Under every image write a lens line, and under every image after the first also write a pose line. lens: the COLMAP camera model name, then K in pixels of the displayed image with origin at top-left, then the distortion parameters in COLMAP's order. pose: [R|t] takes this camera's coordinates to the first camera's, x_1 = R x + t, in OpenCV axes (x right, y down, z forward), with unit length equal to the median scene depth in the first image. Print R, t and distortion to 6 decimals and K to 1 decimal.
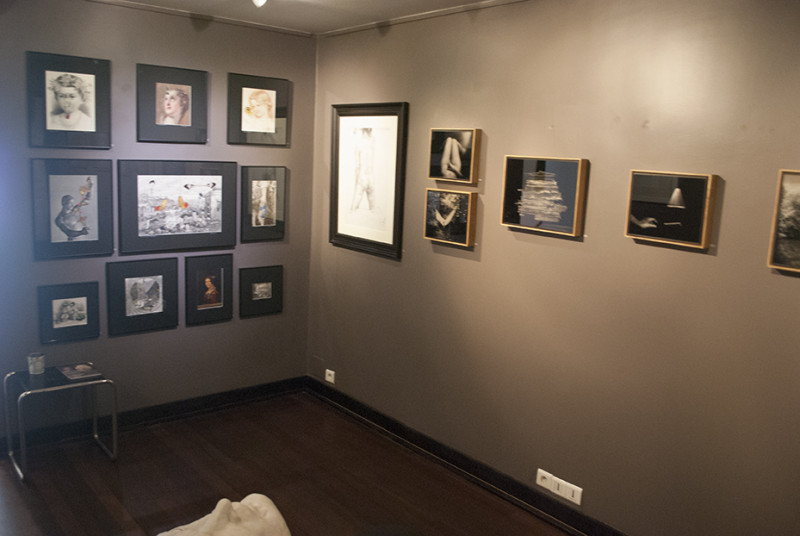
lens RADIAL K [[708.0, 0, 400.2], [0, 708.0, 267.0], [0, 0, 1]] dist [-0.016876, -0.009203]
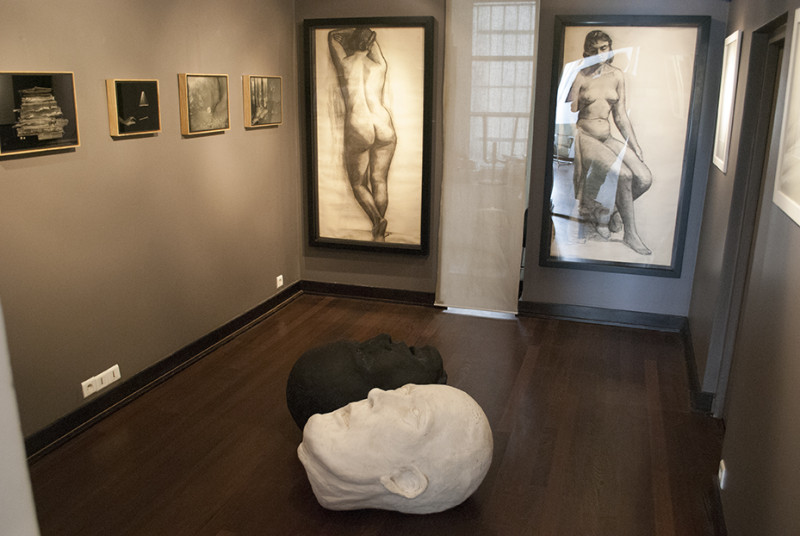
lens RADIAL K [[708.0, 0, 400.0], [0, 708.0, 267.5], [0, 0, 1]] dist [-0.016876, -0.009203]
pose [[-0.528559, -0.258242, 0.808664, -0.884367], [0.117584, 0.921151, 0.371019, -0.206314], [-0.840714, 0.291191, -0.456517, 1.099186]]
